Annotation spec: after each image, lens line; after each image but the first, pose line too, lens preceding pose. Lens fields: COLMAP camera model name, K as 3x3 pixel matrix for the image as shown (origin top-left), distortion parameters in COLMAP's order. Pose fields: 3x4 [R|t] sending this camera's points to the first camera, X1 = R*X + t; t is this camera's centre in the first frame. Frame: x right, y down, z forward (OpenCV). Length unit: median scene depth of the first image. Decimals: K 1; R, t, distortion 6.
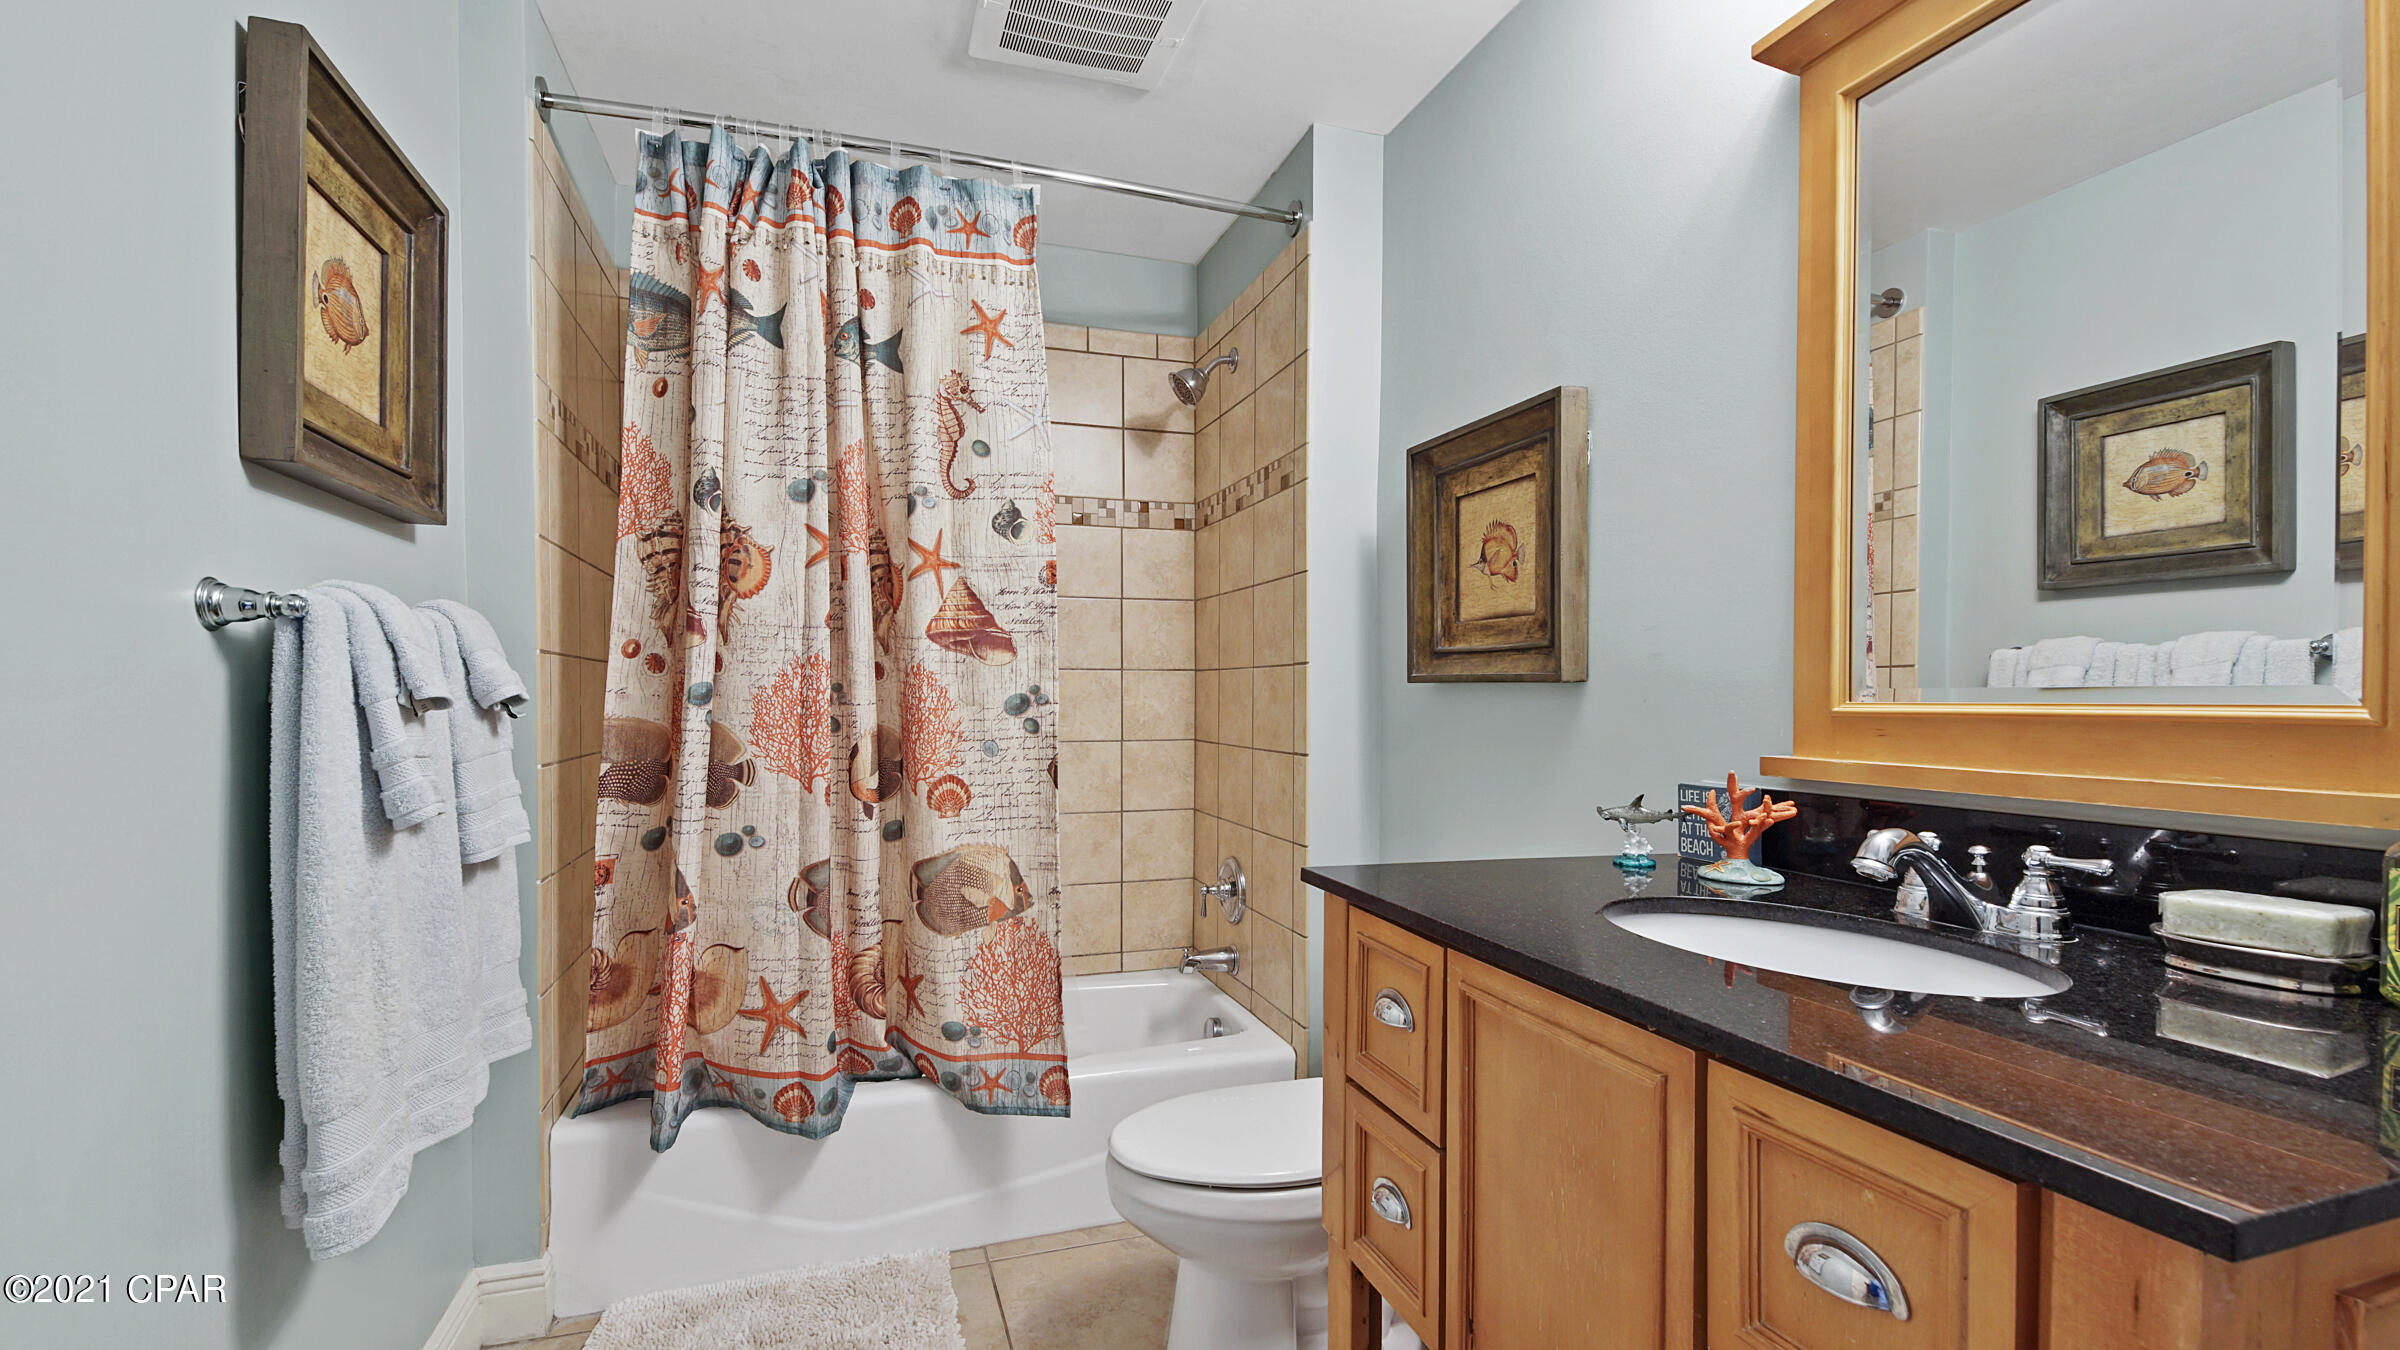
lens RADIAL K [[1094.6, 0, 1204.8], [0, 1094.6, 725.8], [0, 0, 1]] dist [0.028111, -0.001531]
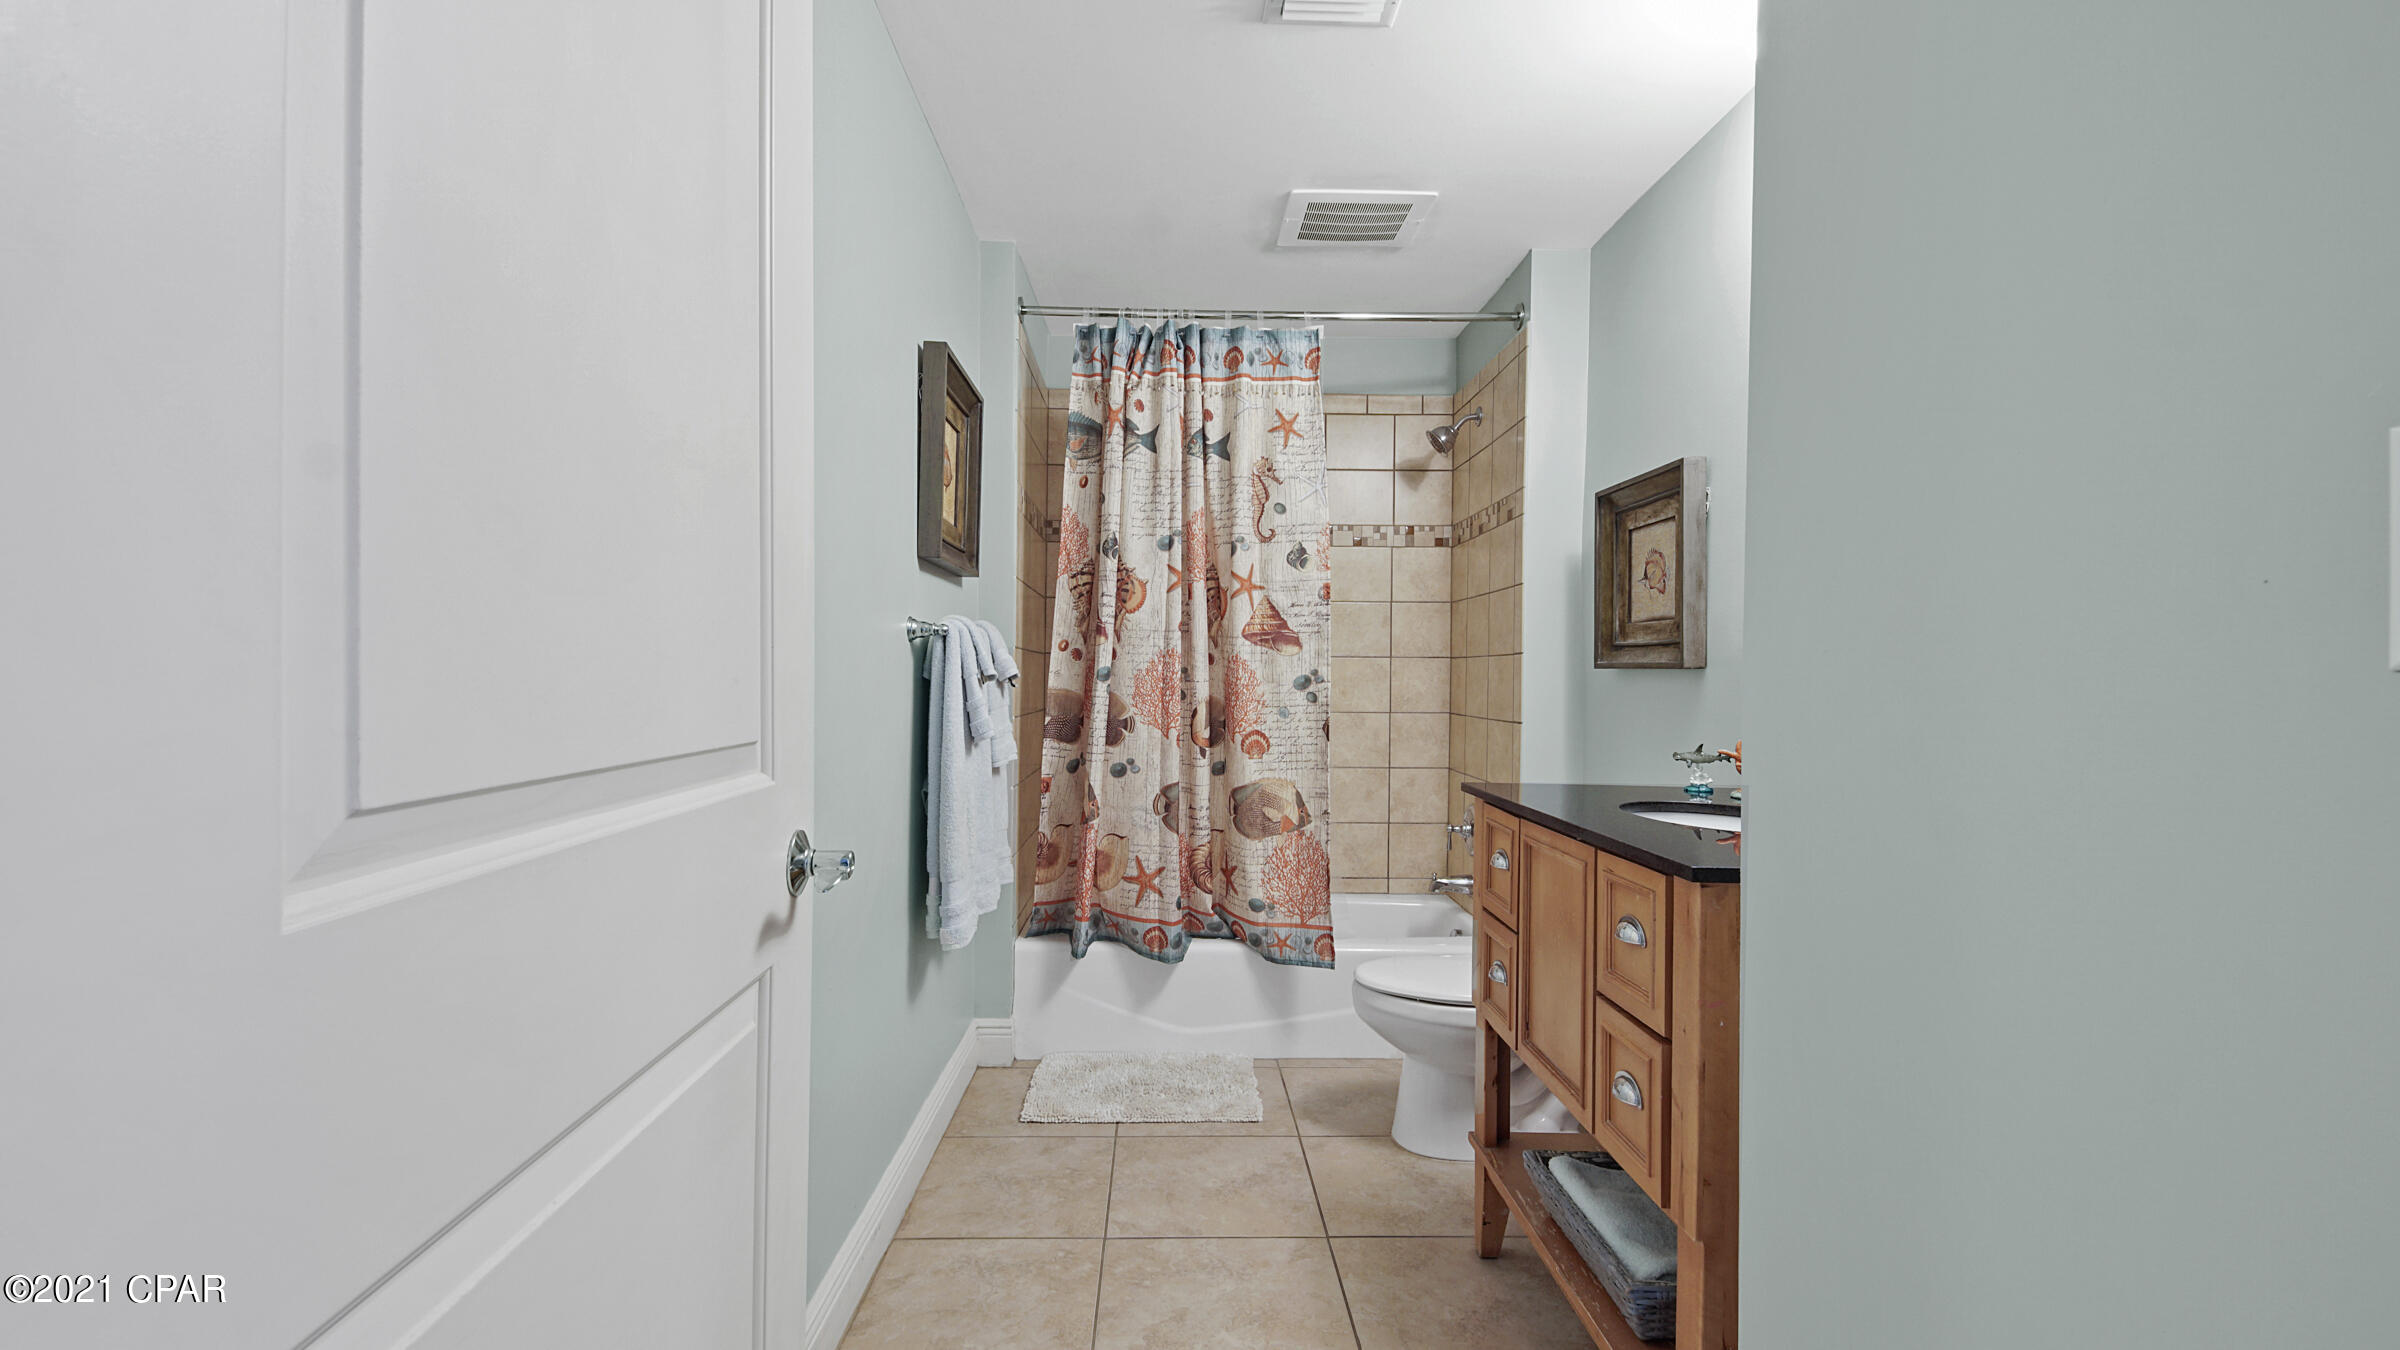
lens RADIAL K [[1094.6, 0, 1190.7], [0, 1094.6, 679.8], [0, 0, 1]] dist [0.028111, -0.001531]
pose [[0.955241, 0.007139, -0.295742, 0.121227], [-0.015177, 0.999575, -0.024892, 0.016025], [0.295439, 0.028267, 0.954943, -0.444684]]
